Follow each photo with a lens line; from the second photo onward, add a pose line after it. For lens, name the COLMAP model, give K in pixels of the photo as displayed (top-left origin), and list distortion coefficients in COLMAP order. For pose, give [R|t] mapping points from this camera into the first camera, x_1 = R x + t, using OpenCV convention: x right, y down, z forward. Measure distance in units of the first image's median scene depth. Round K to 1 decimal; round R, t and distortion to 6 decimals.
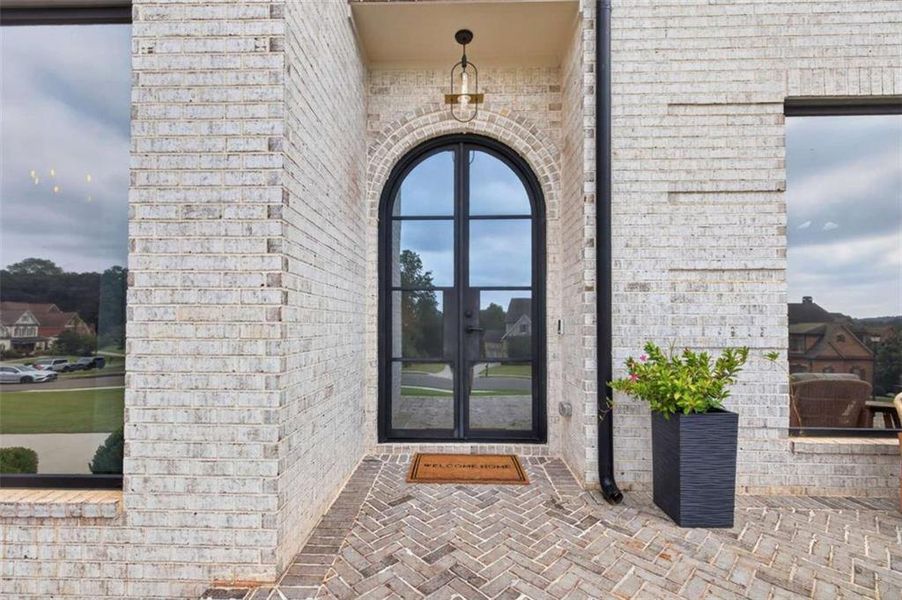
lens RADIAL K [[378.0, 0, 455.8], [0, 378.0, 318.7], [0, 0, 1]] dist [0.006780, -0.000473]
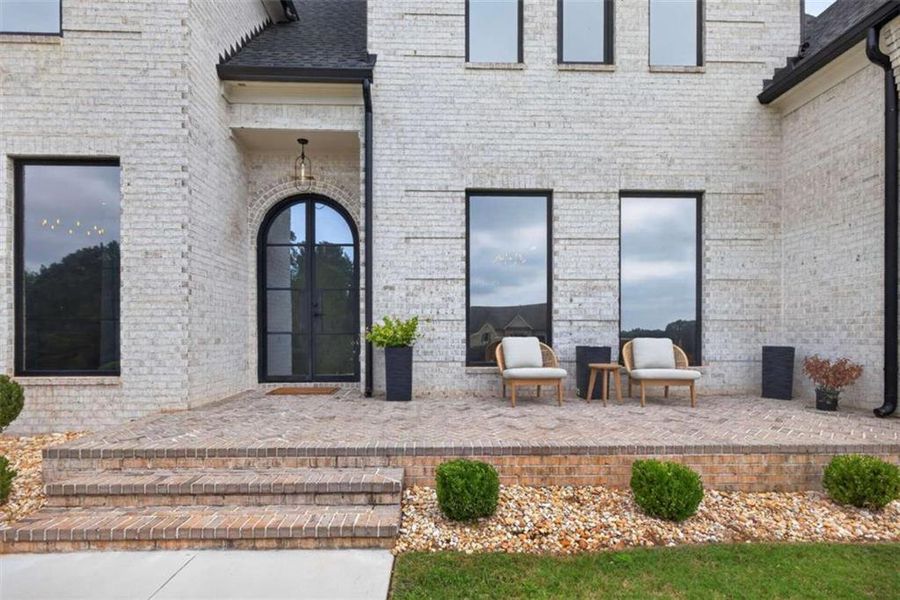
lens RADIAL K [[448.8, 0, 456.8], [0, 448.8, 337.7], [0, 0, 1]] dist [0.004730, -0.000957]
pose [[0.998416, -0.004324, 0.056104, 0.729892], [0.003174, 0.999783, 0.020569, 0.124129], [-0.056181, -0.020358, 0.998213, -1.317547]]
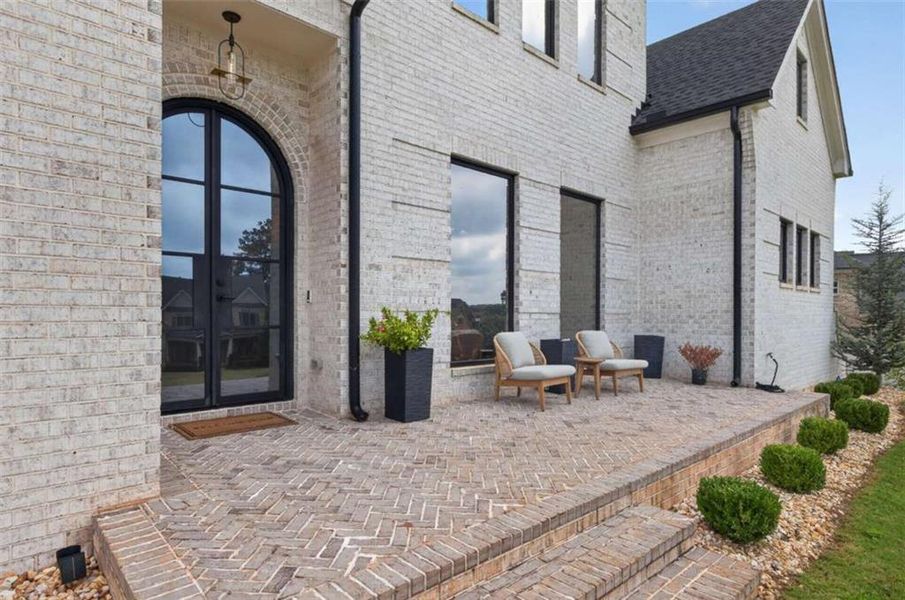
lens RADIAL K [[495.8, 0, 431.4], [0, 495.8, 315.3], [0, 0, 1]] dist [0.000690, 0.000552]
pose [[0.733643, -0.001857, 0.679533, -0.618790], [-0.014452, 0.999727, 0.018335, 0.057853], [-0.679382, -0.023272, 0.733416, -0.486182]]
